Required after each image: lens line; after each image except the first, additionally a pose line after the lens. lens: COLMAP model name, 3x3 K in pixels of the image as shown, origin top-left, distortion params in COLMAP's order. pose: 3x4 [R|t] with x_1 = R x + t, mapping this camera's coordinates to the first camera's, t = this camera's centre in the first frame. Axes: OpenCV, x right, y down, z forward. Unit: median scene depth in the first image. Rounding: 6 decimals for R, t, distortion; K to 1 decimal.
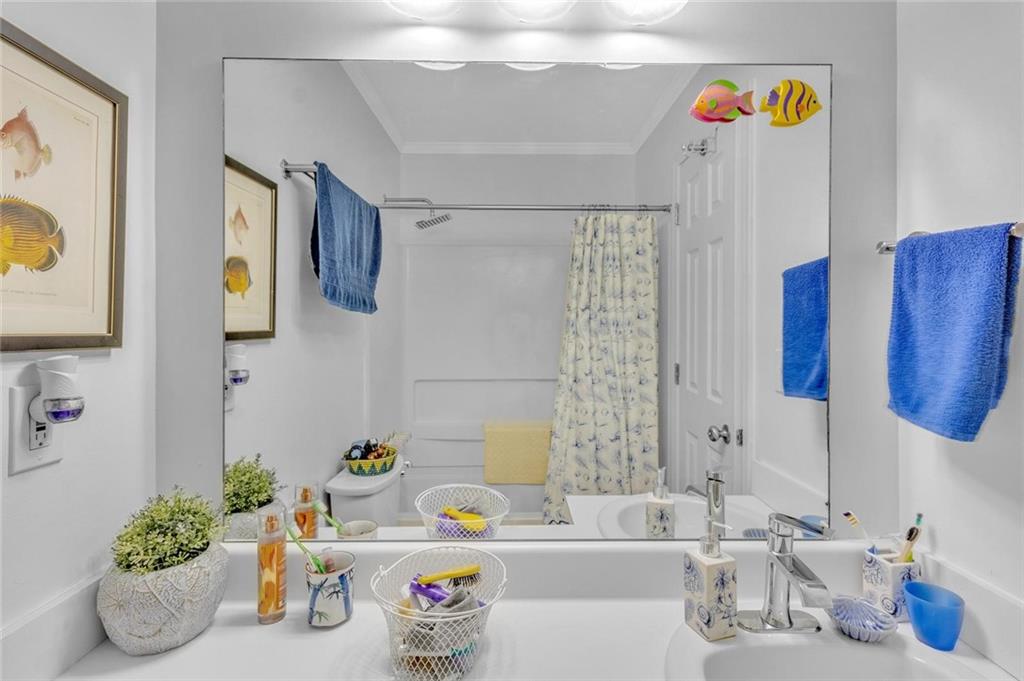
lens RADIAL K [[475.7, 0, 514.4], [0, 475.7, 329.4], [0, 0, 1]] dist [0.000075, 0.000430]
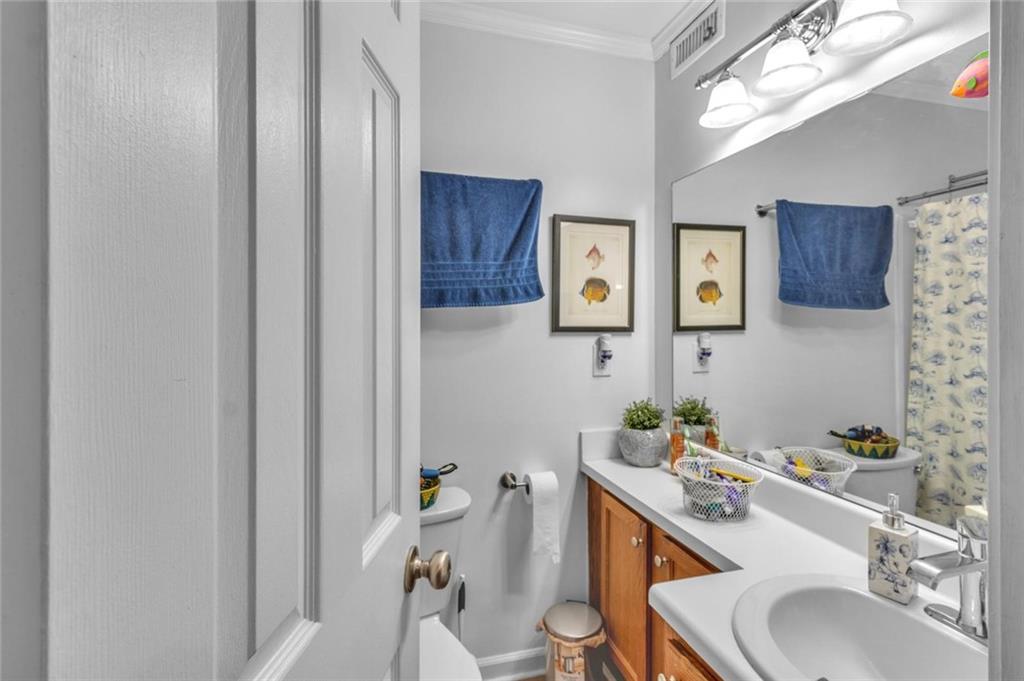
lens RADIAL K [[475.7, 0, 511.8], [0, 475.7, 332.4], [0, 0, 1]] dist [0.000075, 0.000430]
pose [[0.254866, 0.015922, -0.966845, 1.243787], [0.001125, 0.999859, 0.016762, 0.000651], [0.966976, -0.005360, 0.254812, -0.138348]]
